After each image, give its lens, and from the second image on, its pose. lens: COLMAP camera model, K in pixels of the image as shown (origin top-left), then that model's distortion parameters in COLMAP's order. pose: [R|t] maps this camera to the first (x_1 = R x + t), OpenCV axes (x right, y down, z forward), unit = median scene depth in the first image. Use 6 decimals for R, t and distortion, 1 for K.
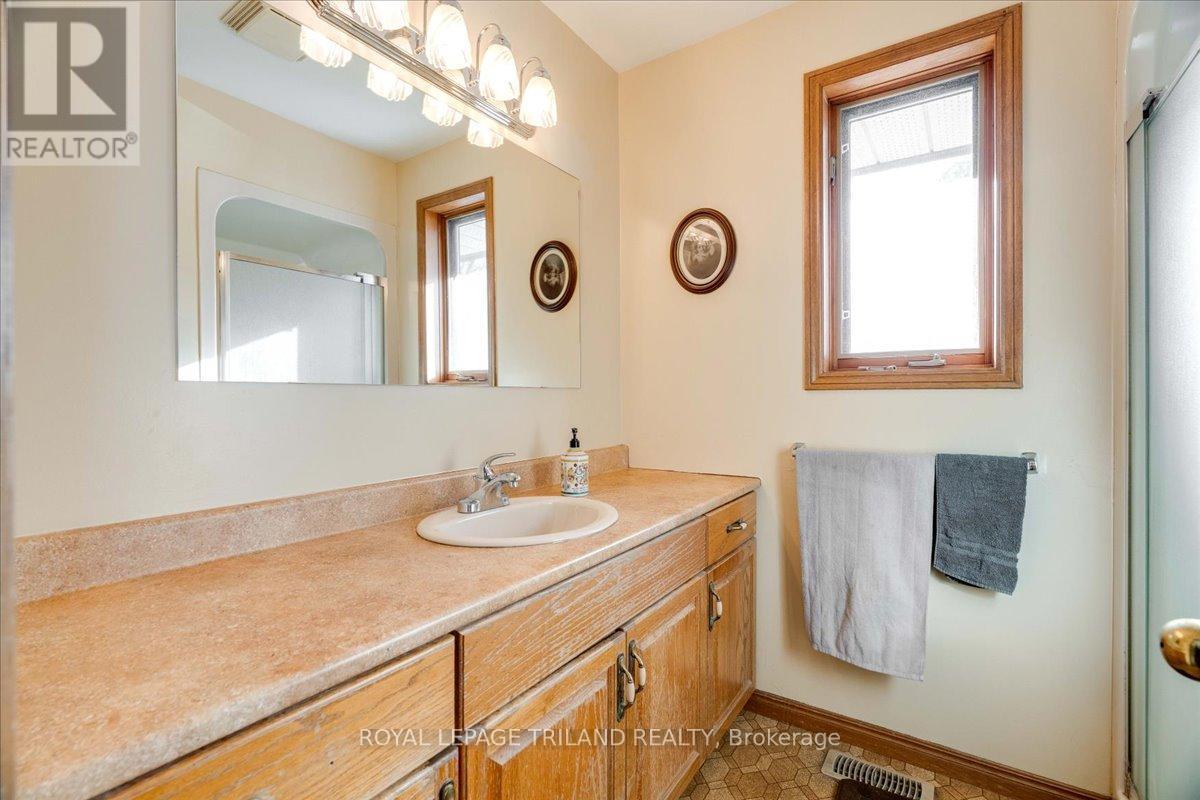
lens RADIAL K [[533.7, 0, 598.1], [0, 533.7, 399.3], [0, 0, 1]] dist [-0.001178, 0.000590]
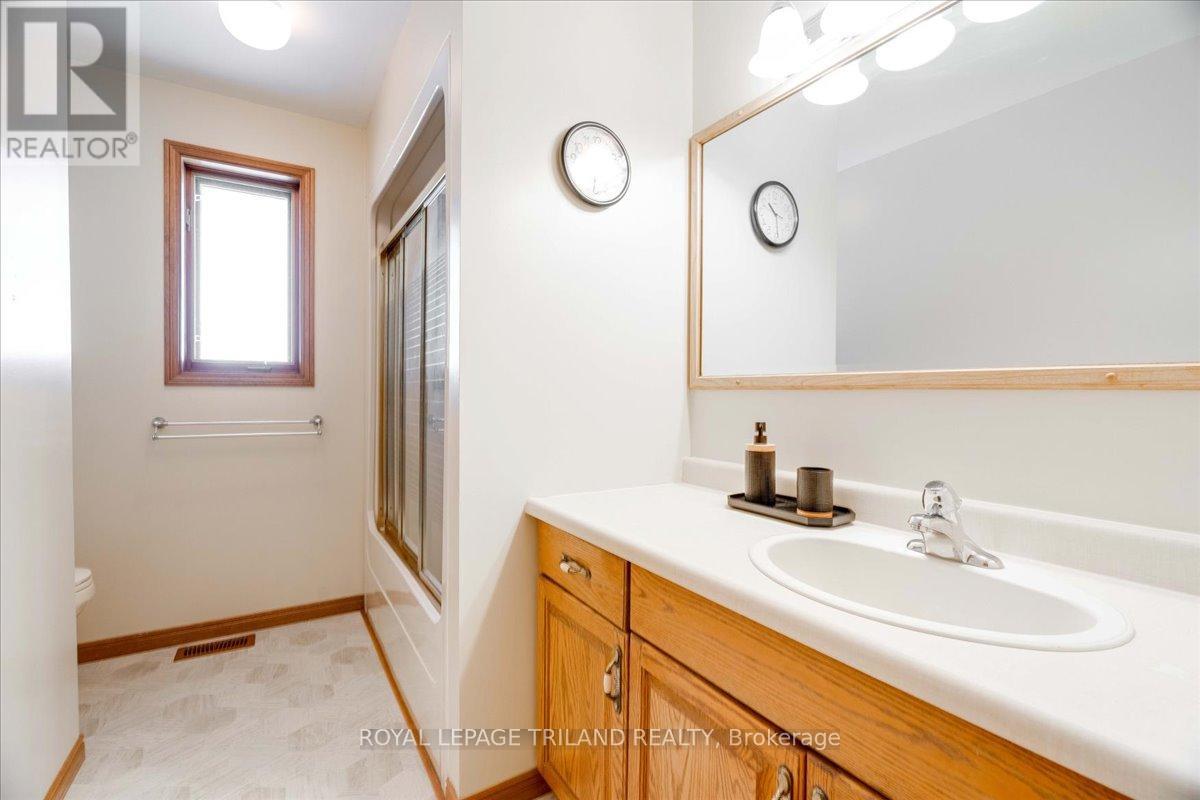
lens RADIAL K [[539.0, 0, 598.6], [0, 539.0, 398.4], [0, 0, 1]] dist [0.000752, 0.000355]
pose [[0.414094, -0.005784, 0.910216, -0.383519], [-0.000130, 0.999979, 0.006413, 0.004653], [-0.910234, -0.002774, 0.414085, -0.515332]]
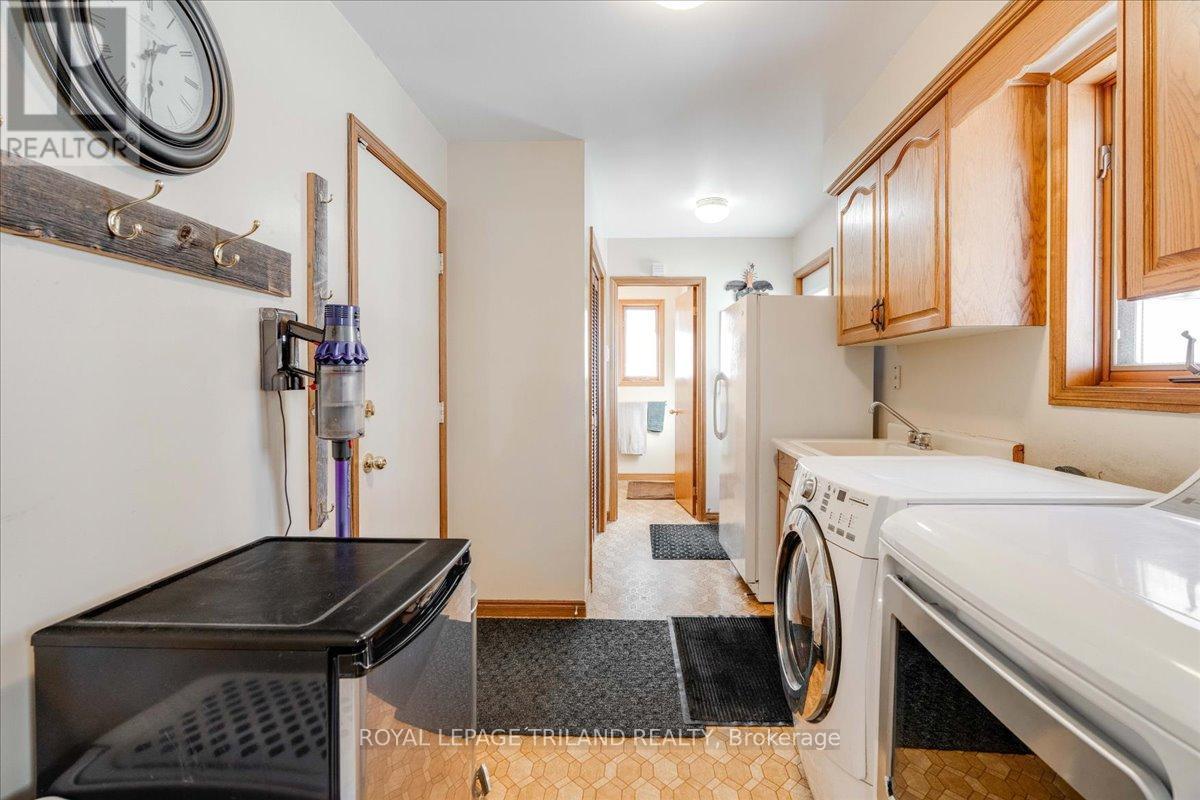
lens RADIAL K [[533.7, 0, 603.4], [0, 533.7, 387.3], [0, 0, 1]] dist [-0.001178, 0.000590]
pose [[0.859043, -0.001517, 0.511901, -1.750404], [0.000973, 0.999999, 0.001332, -0.015016], [-0.511903, -0.000646, 0.859043, -2.335314]]
